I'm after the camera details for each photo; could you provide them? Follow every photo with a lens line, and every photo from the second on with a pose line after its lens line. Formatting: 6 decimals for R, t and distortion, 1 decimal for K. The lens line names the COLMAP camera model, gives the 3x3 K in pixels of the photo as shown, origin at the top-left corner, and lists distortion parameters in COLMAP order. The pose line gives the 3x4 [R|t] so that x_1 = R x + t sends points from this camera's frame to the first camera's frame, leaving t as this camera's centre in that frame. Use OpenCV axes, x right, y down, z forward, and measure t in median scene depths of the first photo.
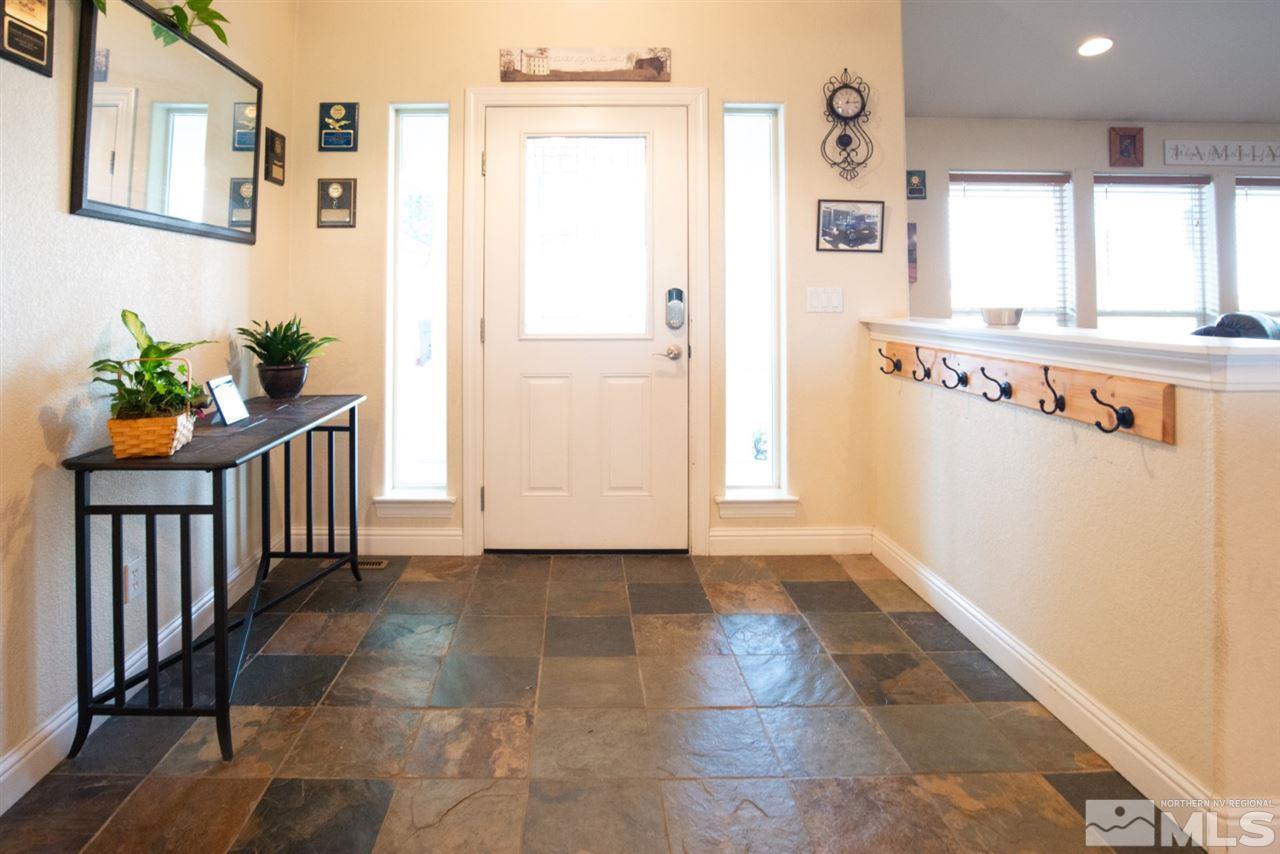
lens RADIAL K [[722.5, 0, 603.7], [0, 722.5, 282.2], [0, 0, 1]] dist [-0.056296, 0.015575]
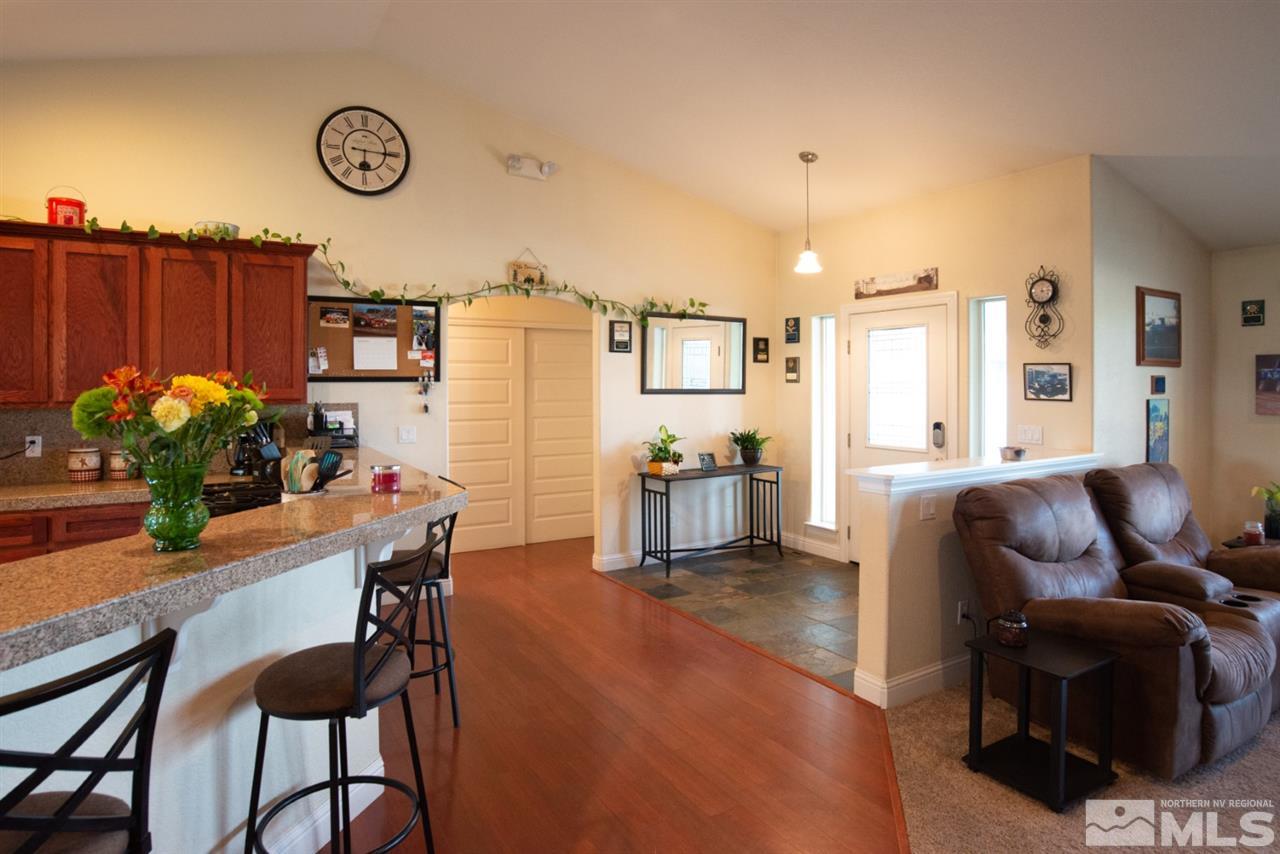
lens RADIAL K [[722.5, 0, 636.2], [0, 722.5, 393.8], [0, 0, 1]] dist [-0.056296, 0.015575]
pose [[0.492088, 0.013575, -0.870440, 1.130956], [0.020541, 0.999419, 0.027199, -0.107881], [0.870303, -0.031264, 0.491523, -0.339426]]
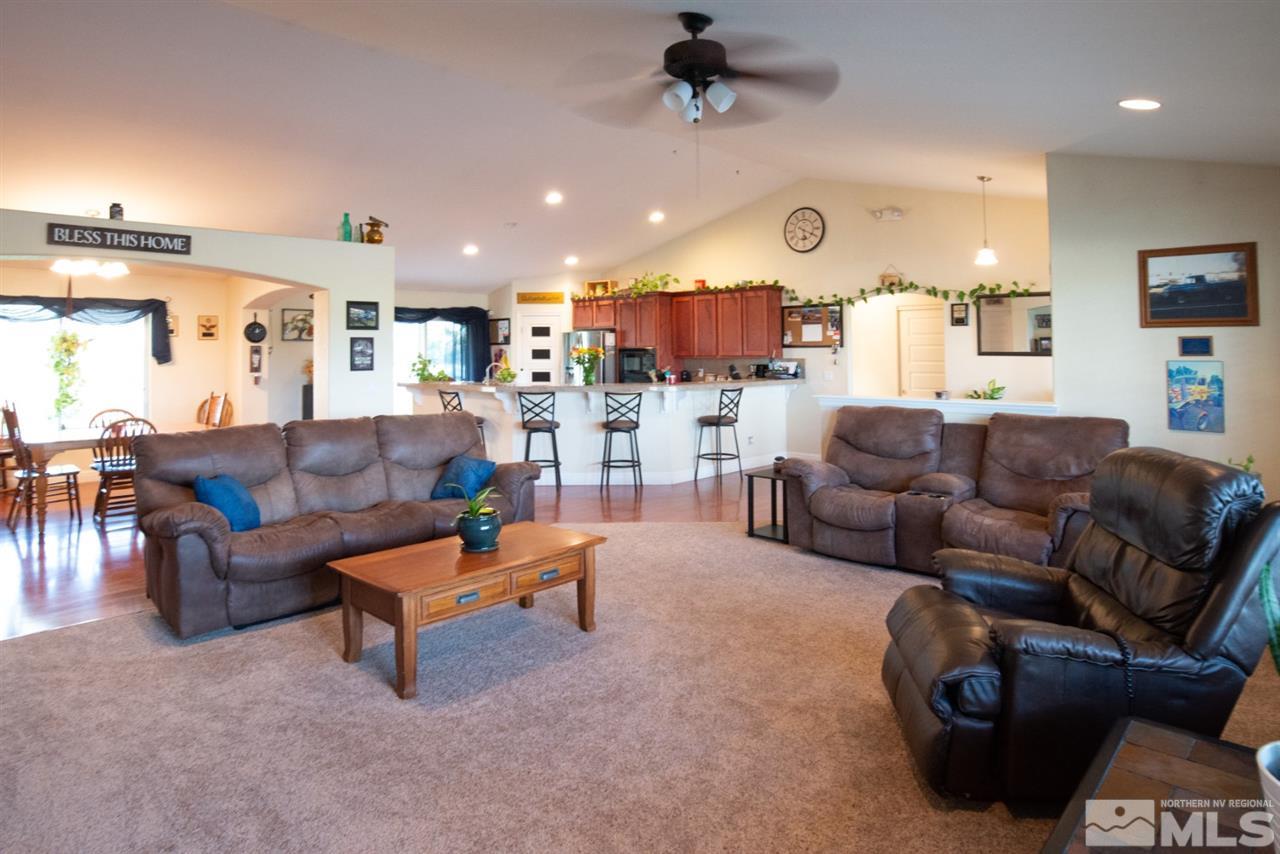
lens RADIAL K [[722.5, 0, 645.2], [0, 722.5, 422.4], [0, 0, 1]] dist [-0.056296, 0.015575]
pose [[-0.693286, 0.073379, -0.716917, 2.131901], [0.022094, 0.996499, 0.080629, -0.051958], [0.720323, 0.040060, -0.692481, 1.434286]]
